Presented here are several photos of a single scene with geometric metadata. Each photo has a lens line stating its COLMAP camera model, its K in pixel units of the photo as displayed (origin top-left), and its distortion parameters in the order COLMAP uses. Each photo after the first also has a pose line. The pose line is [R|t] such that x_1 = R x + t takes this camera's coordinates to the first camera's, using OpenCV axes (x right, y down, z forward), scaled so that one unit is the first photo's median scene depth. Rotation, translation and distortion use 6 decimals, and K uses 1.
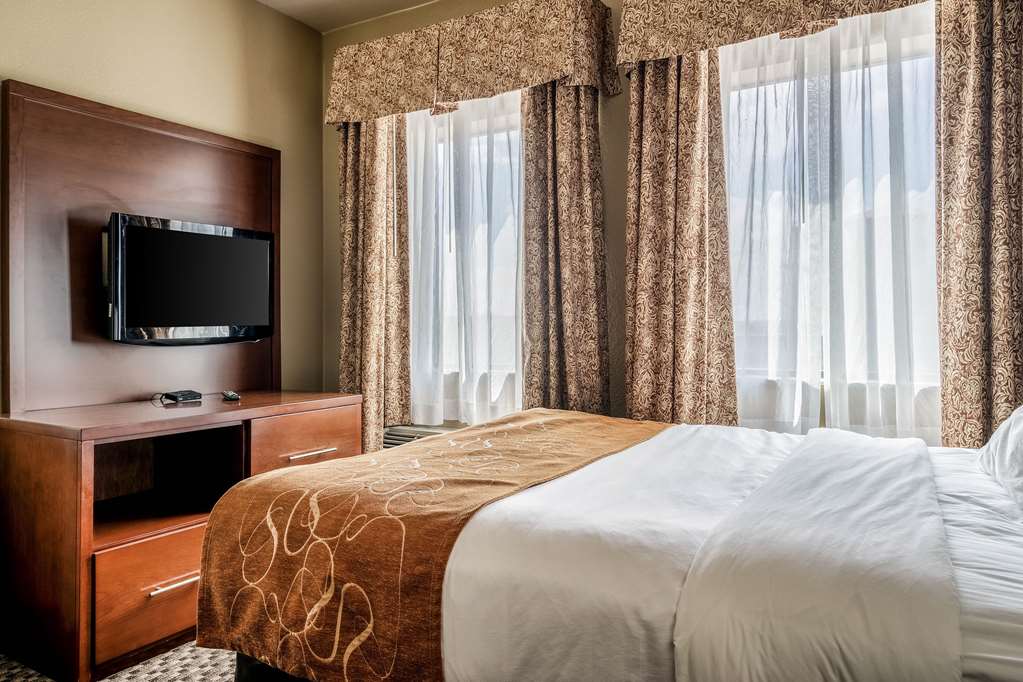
lens RADIAL K [[723.1, 0, 475.1], [0, 723.1, 313.7], [0, 0, 1]] dist [0.003817, -0.000273]
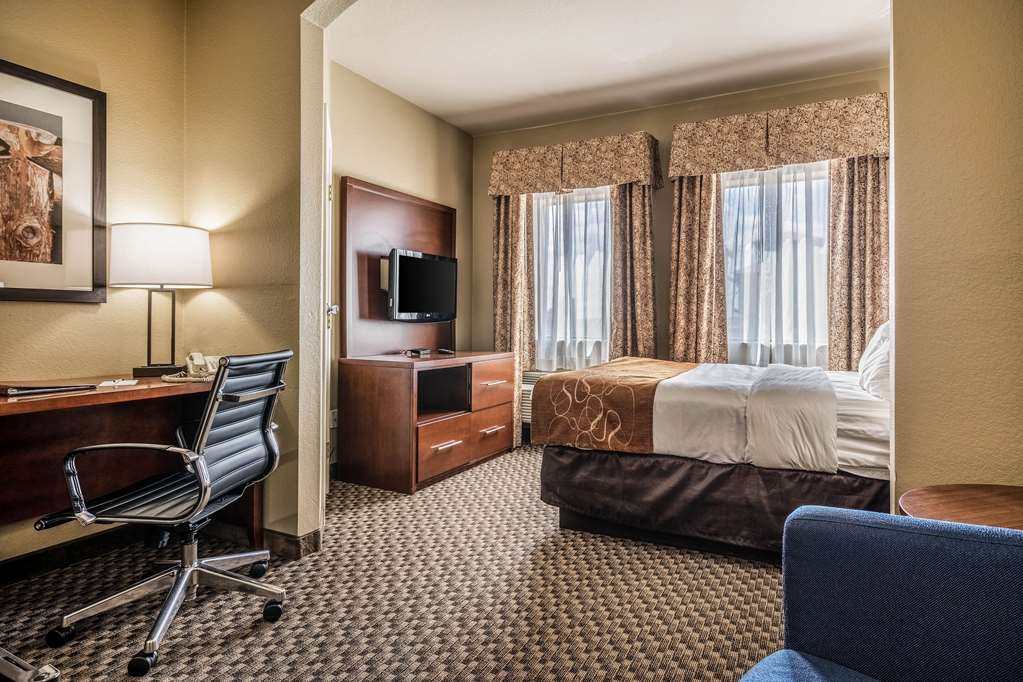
lens RADIAL K [[584.2, 0, 511.4], [0, 584.2, 311.9], [0, 0, 1]] dist [-0.001676, -0.001163]
pose [[0.997016, 0.010687, 0.076450, -0.329998], [-0.011235, 0.999914, 0.006752, 0.005266], [-0.076372, -0.007591, 0.997051, -0.503326]]
